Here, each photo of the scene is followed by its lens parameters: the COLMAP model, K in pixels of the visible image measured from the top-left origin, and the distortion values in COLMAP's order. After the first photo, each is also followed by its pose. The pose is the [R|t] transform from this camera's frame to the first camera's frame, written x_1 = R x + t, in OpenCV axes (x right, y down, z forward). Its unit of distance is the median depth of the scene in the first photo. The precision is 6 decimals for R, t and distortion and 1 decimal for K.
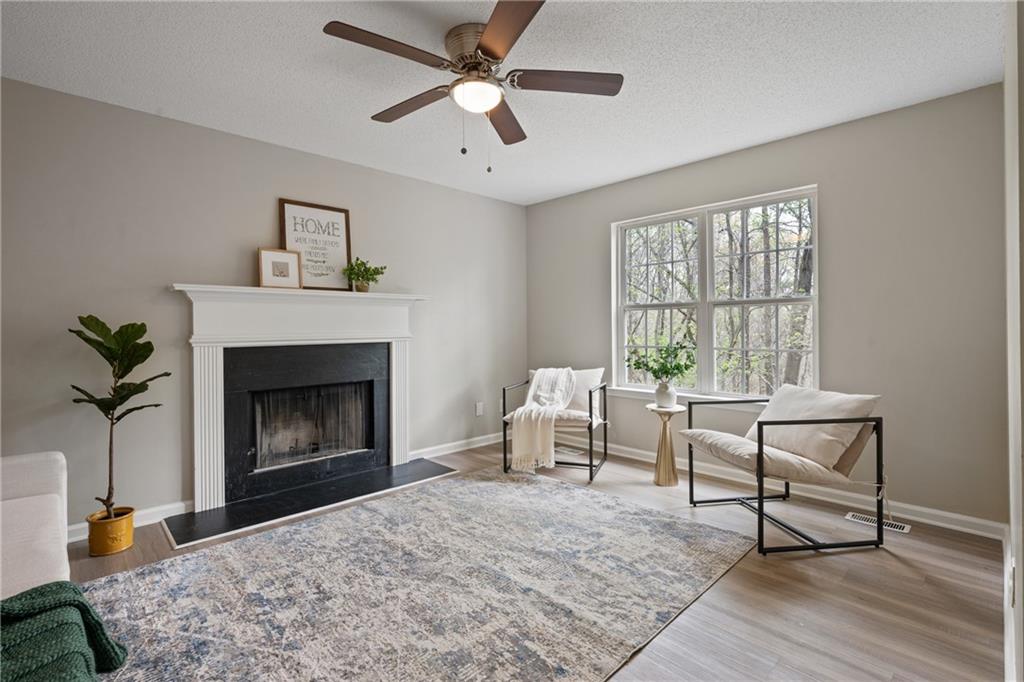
lens RADIAL K [[466.7, 0, 514.1], [0, 466.7, 331.6], [0, 0, 1]] dist [-0.002279, -0.000934]
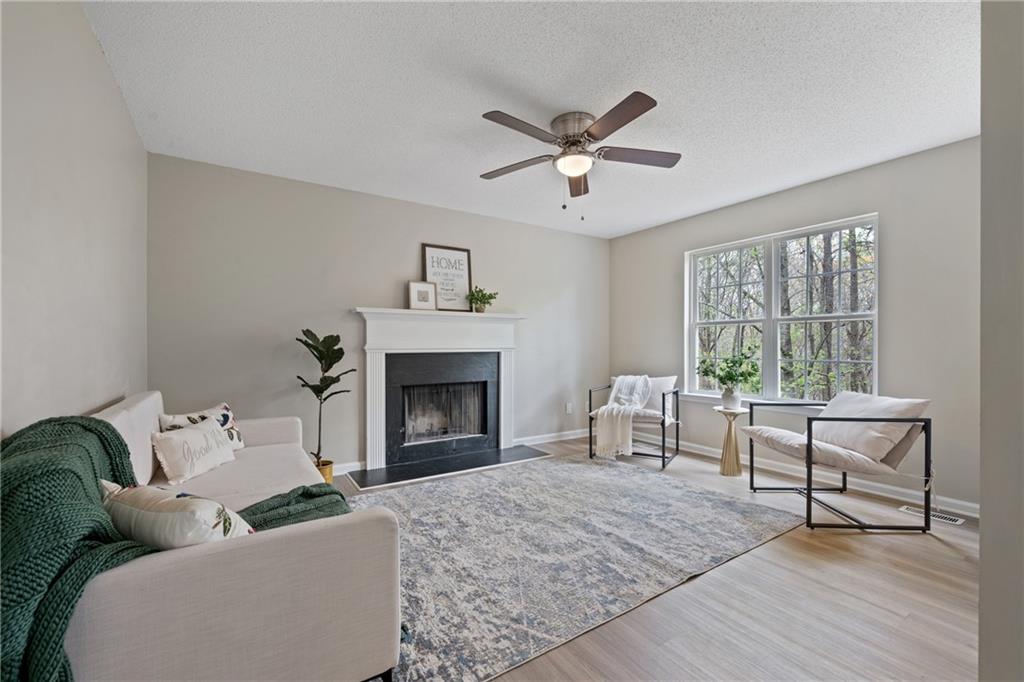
lens RADIAL K [[427.2, 0, 513.6], [0, 427.2, 351.1], [0, 0, 1]] dist [-0.003781, 0.000337]
pose [[0.981919, 0.008531, -0.189110, -0.010463], [-0.008305, 0.999964, 0.001992, 0.025211], [0.189120, -0.000385, 0.981954, -0.196621]]
